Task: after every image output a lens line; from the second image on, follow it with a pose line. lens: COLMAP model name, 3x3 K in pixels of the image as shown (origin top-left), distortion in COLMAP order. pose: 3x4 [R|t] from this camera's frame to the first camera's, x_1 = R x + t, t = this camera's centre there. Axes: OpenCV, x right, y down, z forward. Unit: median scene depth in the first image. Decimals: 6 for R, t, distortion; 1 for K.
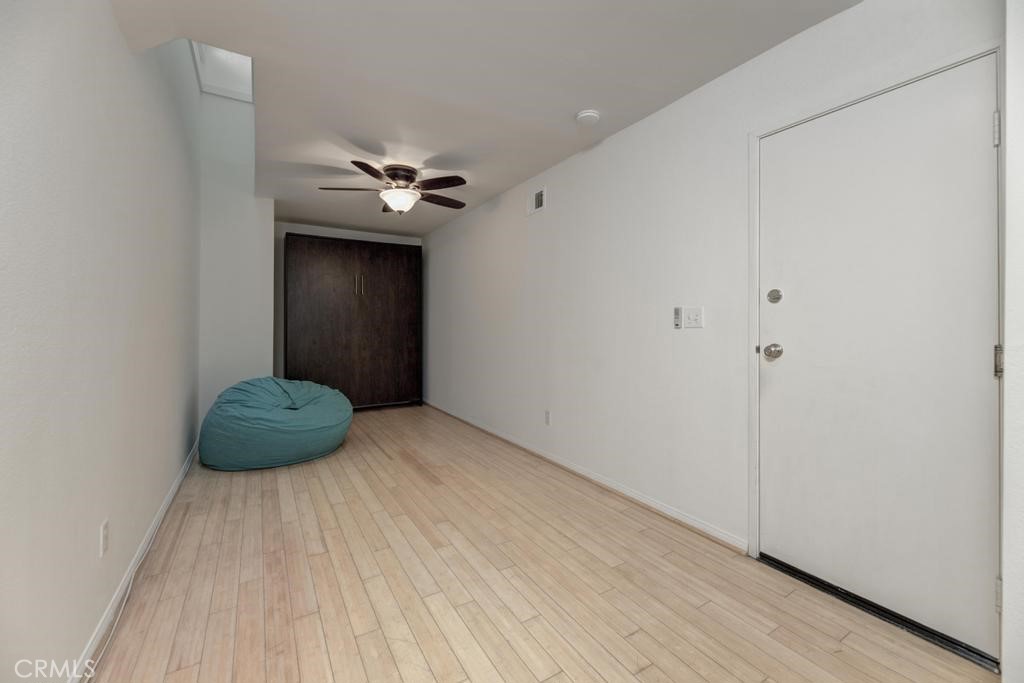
lens RADIAL K [[416.9, 0, 512.2], [0, 416.9, 333.3], [0, 0, 1]] dist [0.000737, 0.000015]
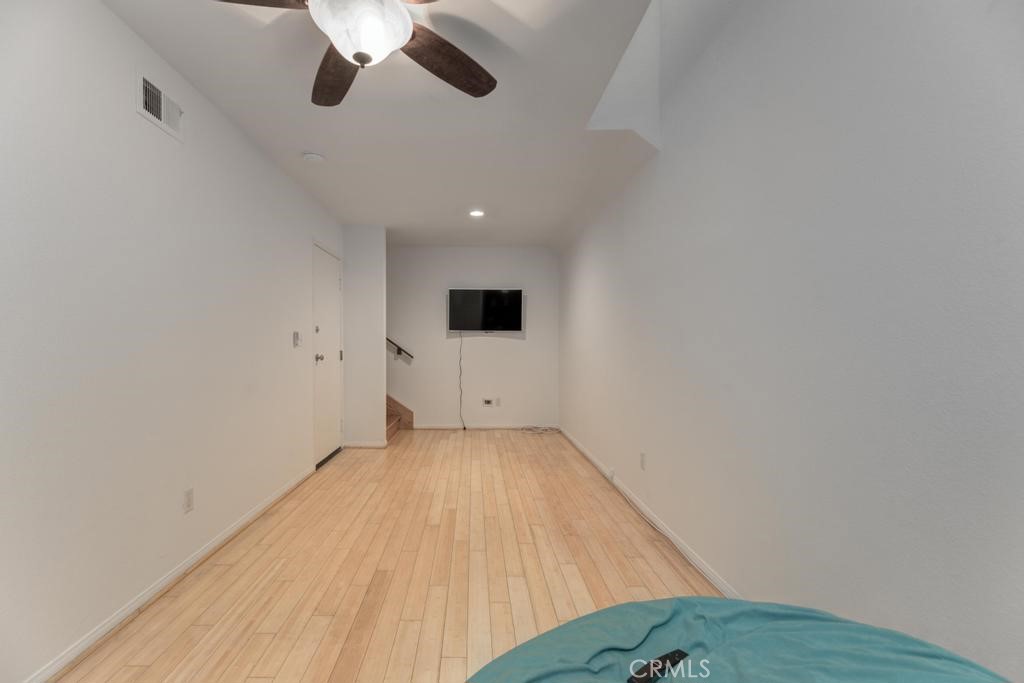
lens RADIAL K [[416.9, 0, 512.1], [0, 416.9, 340.8], [0, 0, 1]] dist [0.000737, 0.000015]
pose [[-0.896334, 0.003811, 0.443362, -0.919087], [0.009497, 0.999899, 0.010604, -0.037634], [-0.443277, 0.013715, -0.896280, 2.060378]]
